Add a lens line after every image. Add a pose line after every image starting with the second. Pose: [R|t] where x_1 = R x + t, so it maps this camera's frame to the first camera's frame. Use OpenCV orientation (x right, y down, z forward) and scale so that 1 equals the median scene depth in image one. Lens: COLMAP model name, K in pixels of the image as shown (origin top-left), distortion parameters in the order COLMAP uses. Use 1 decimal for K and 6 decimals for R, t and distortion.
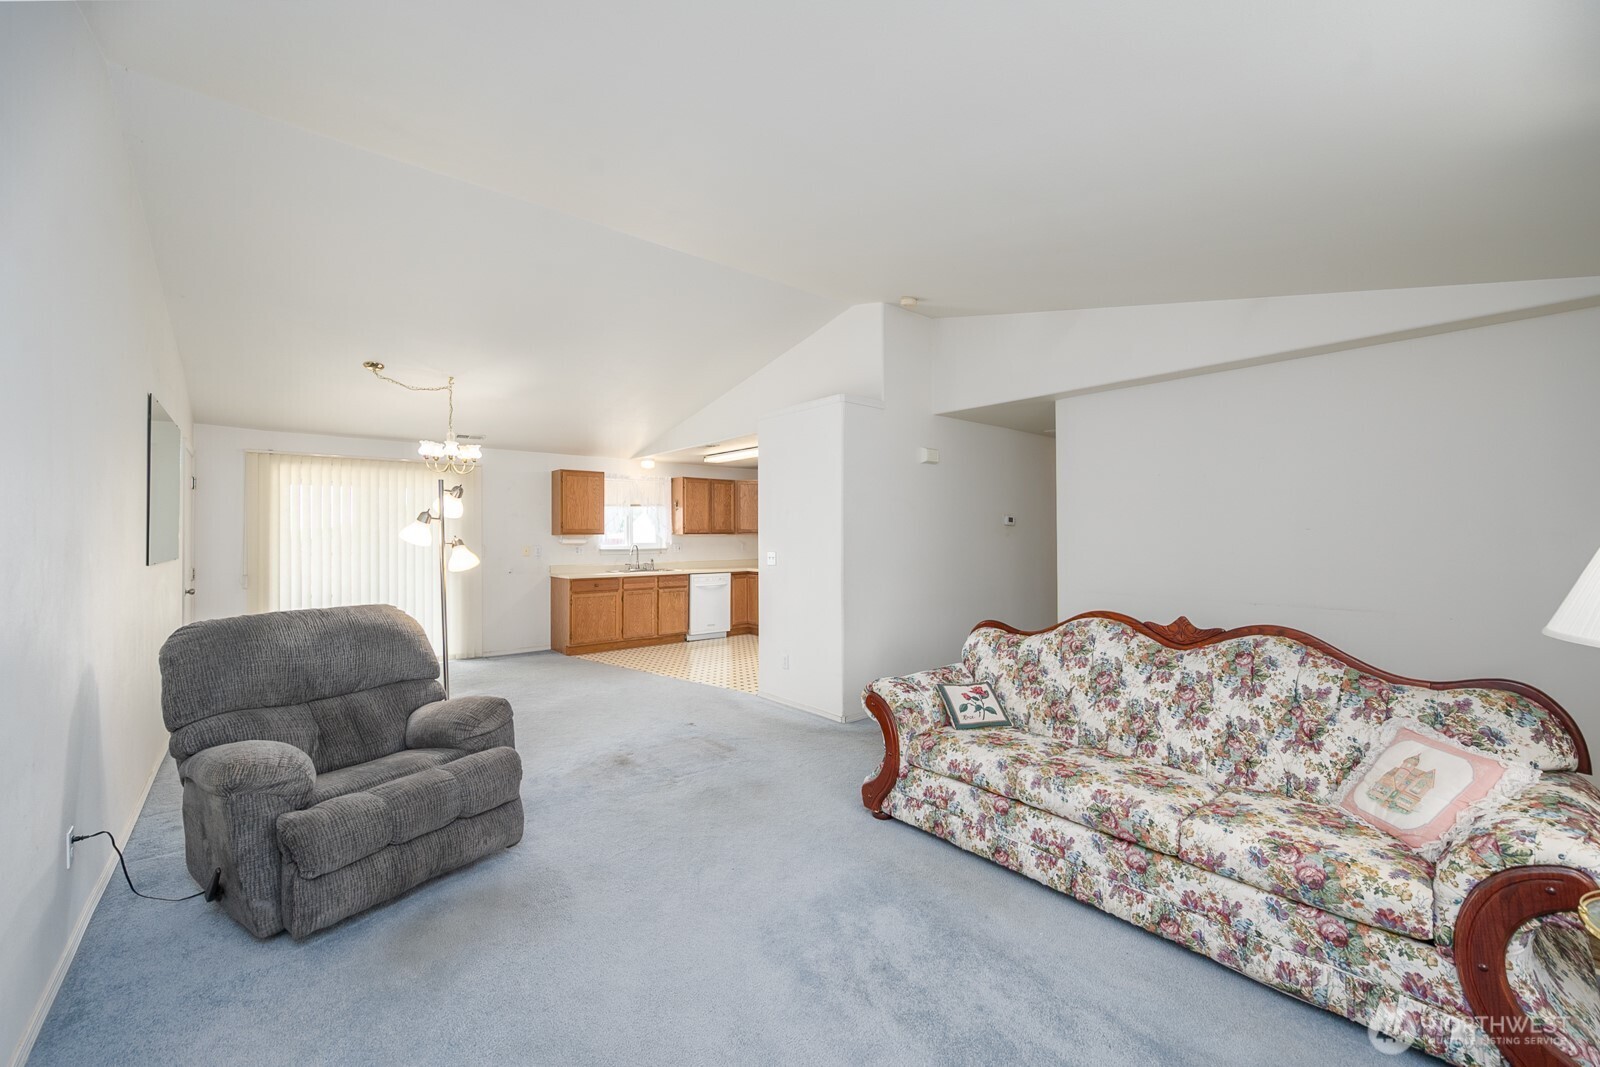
lens RADIAL K [[631.8, 0, 799.1], [0, 631.8, 533.7], [0, 0, 1]] dist [-0.003957, 0.000433]
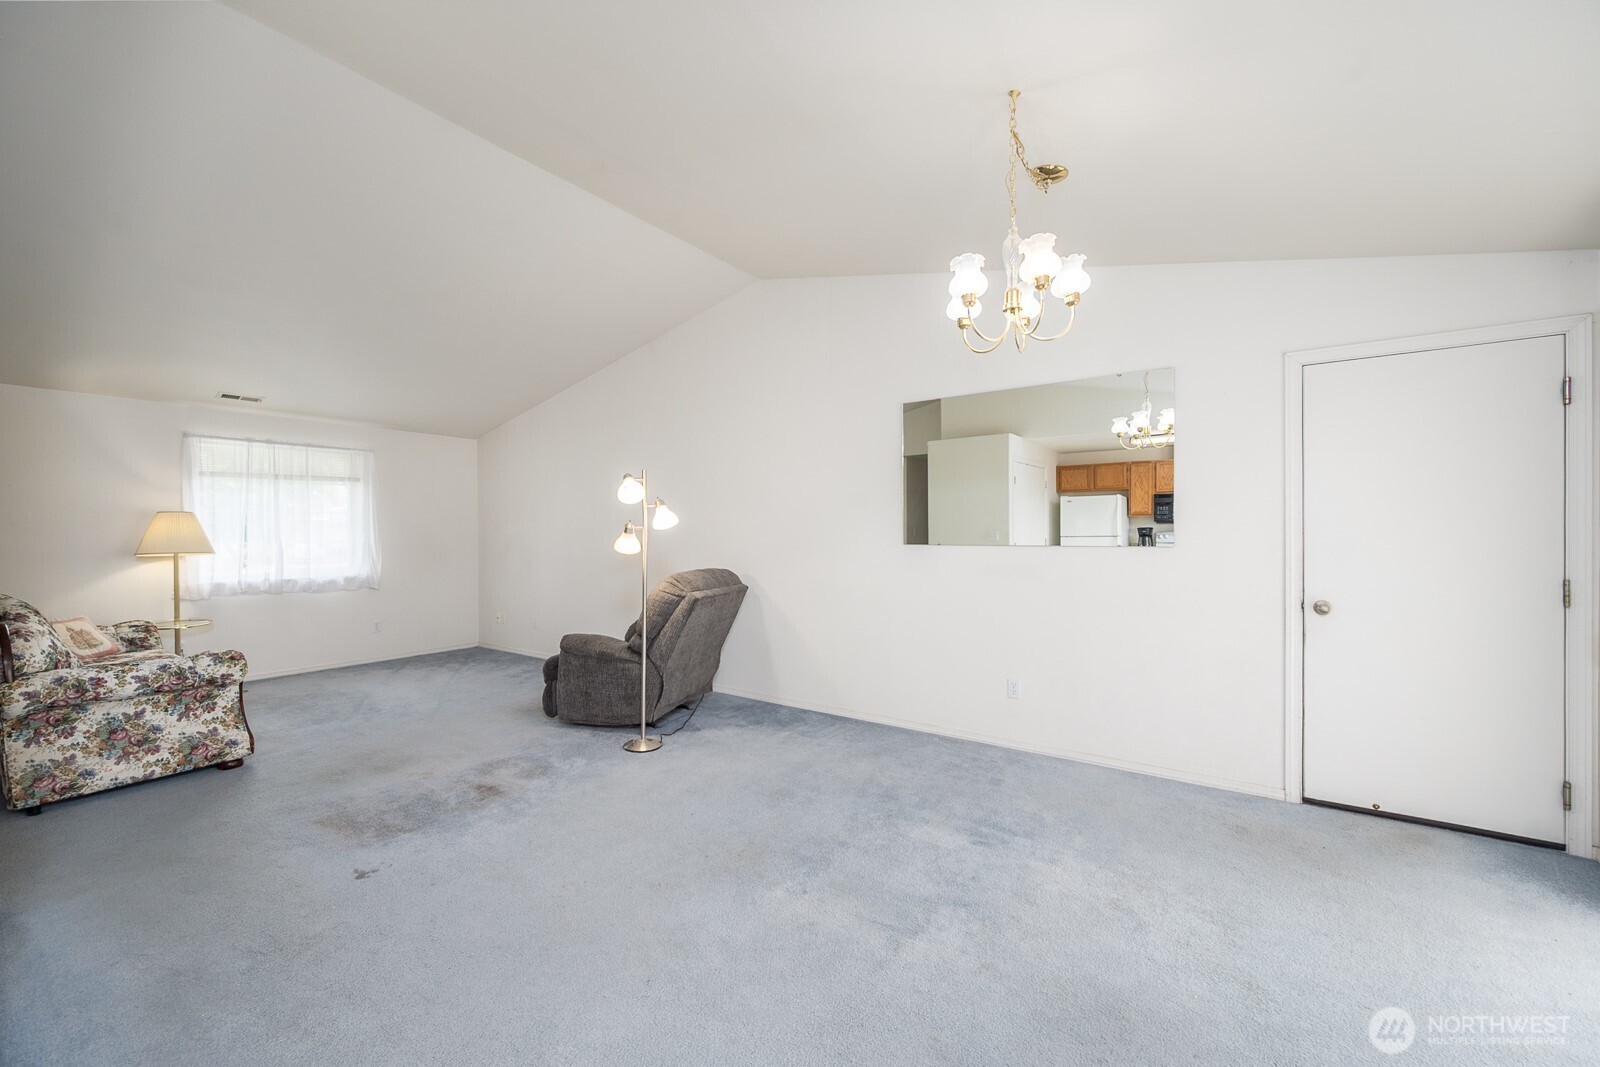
lens RADIAL K [[631.8, 0, 802.8], [0, 631.8, 537.2], [0, 0, 1]] dist [-0.003957, 0.000433]
pose [[-0.966927, 0.008418, -0.254914, -0.247970], [0.007342, 0.999960, 0.005175, 0.013374], [0.254947, 0.003133, -0.966950, 1.008223]]
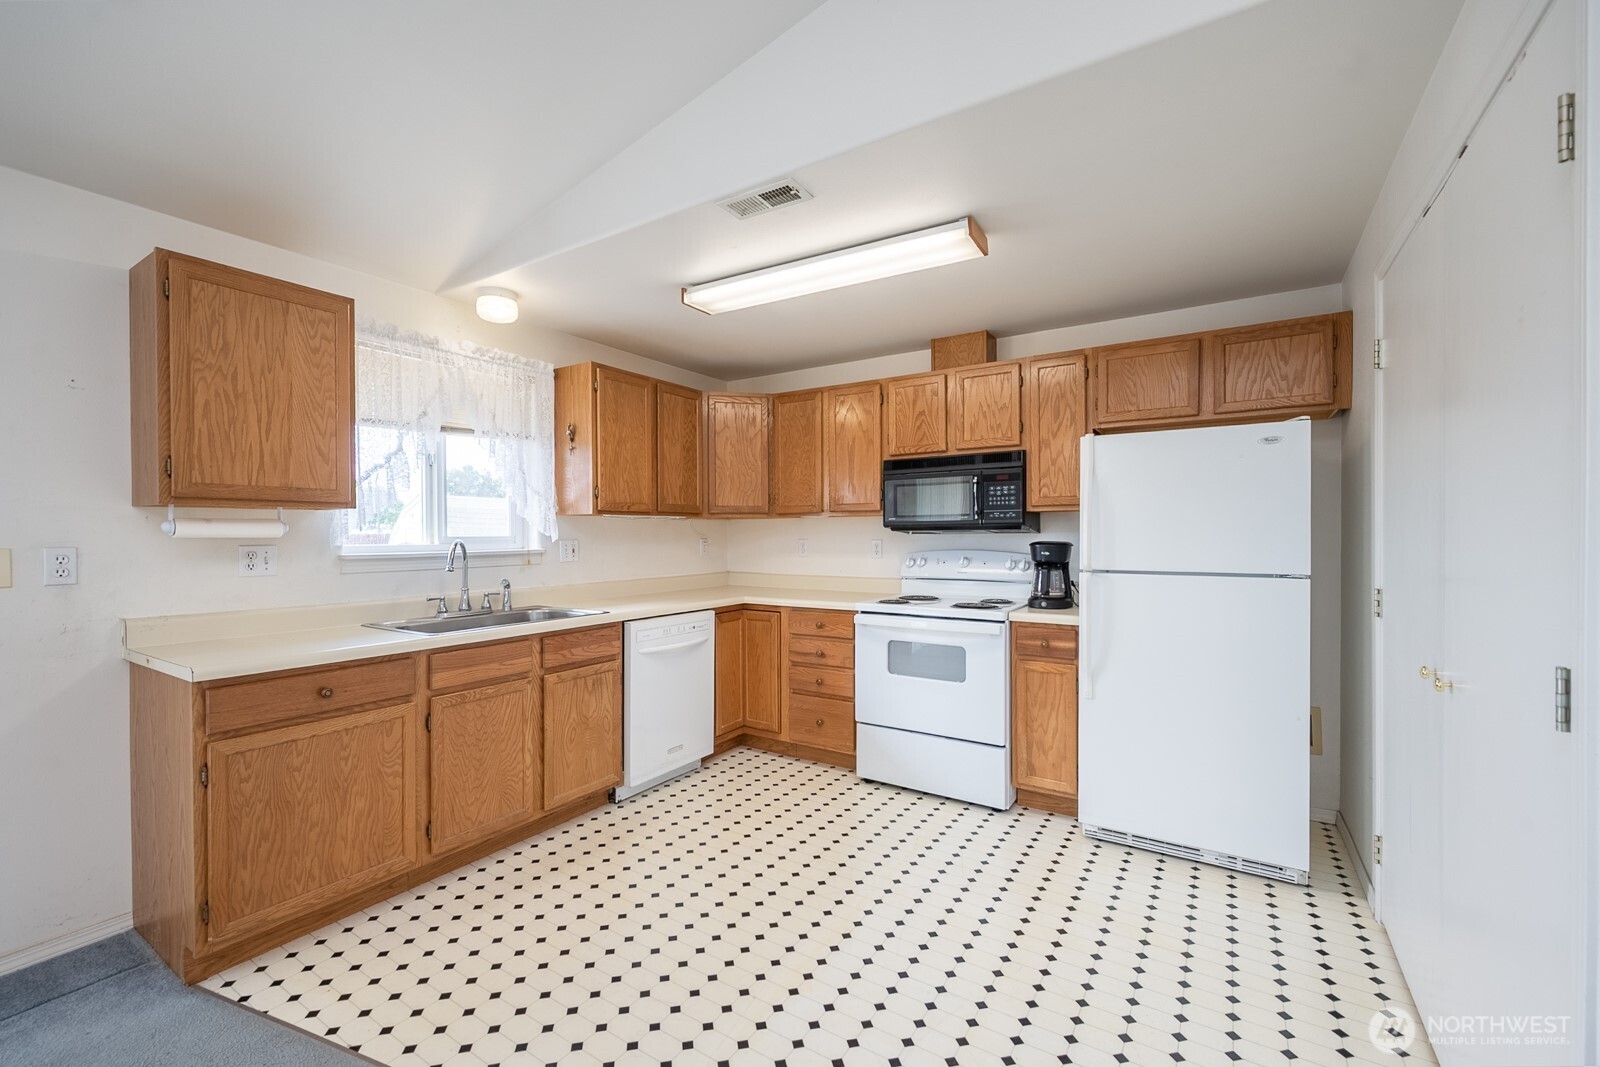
lens RADIAL K [[665.5, 0, 800.9], [0, 665.5, 539.3], [0, 0, 1]] dist [0.001078, -0.001207]
pose [[0.956598, -0.003026, 0.291395, -0.215142], [-0.000081, 0.999943, 0.010647, 0.013800], [-0.291410, -0.010209, 0.956544, 0.689914]]
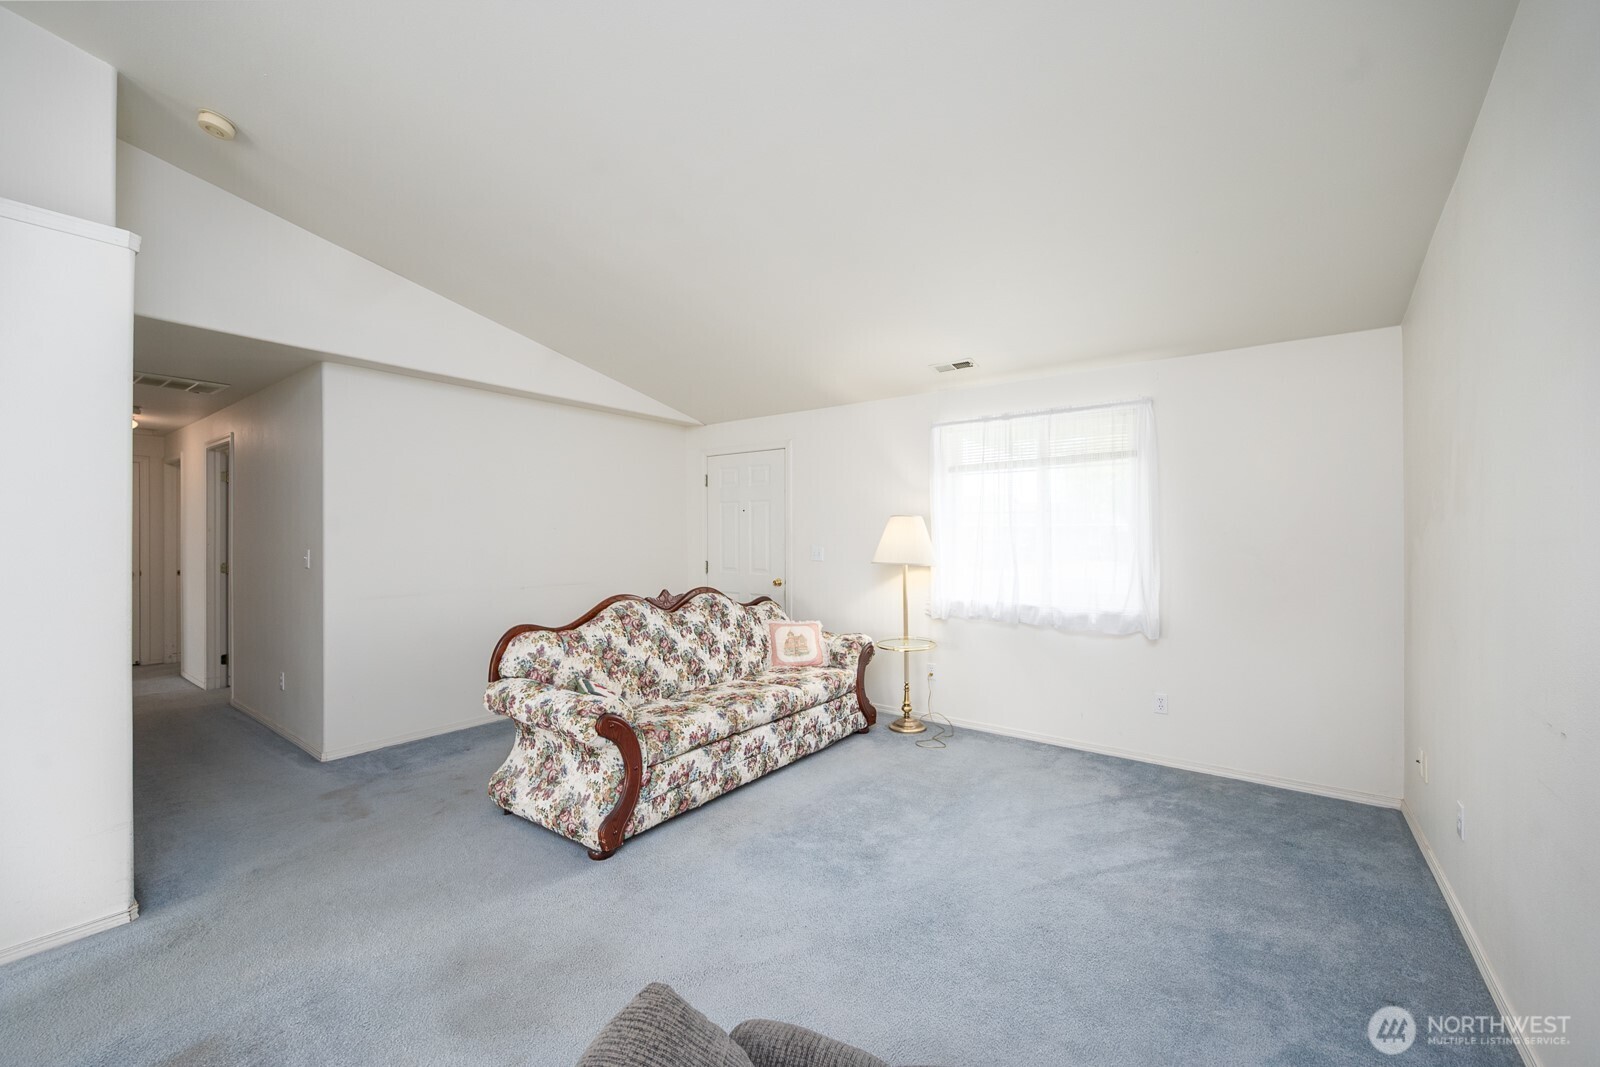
lens RADIAL K [[631.8, 0, 802.3], [0, 631.8, 536.3], [0, 0, 1]] dist [-0.003957, 0.000433]
pose [[-0.224514, -0.000118, 0.974471, -0.328095], [-0.003021, 0.999995, -0.000575, 0.004317], [-0.974466, -0.003073, -0.224513, 0.394775]]
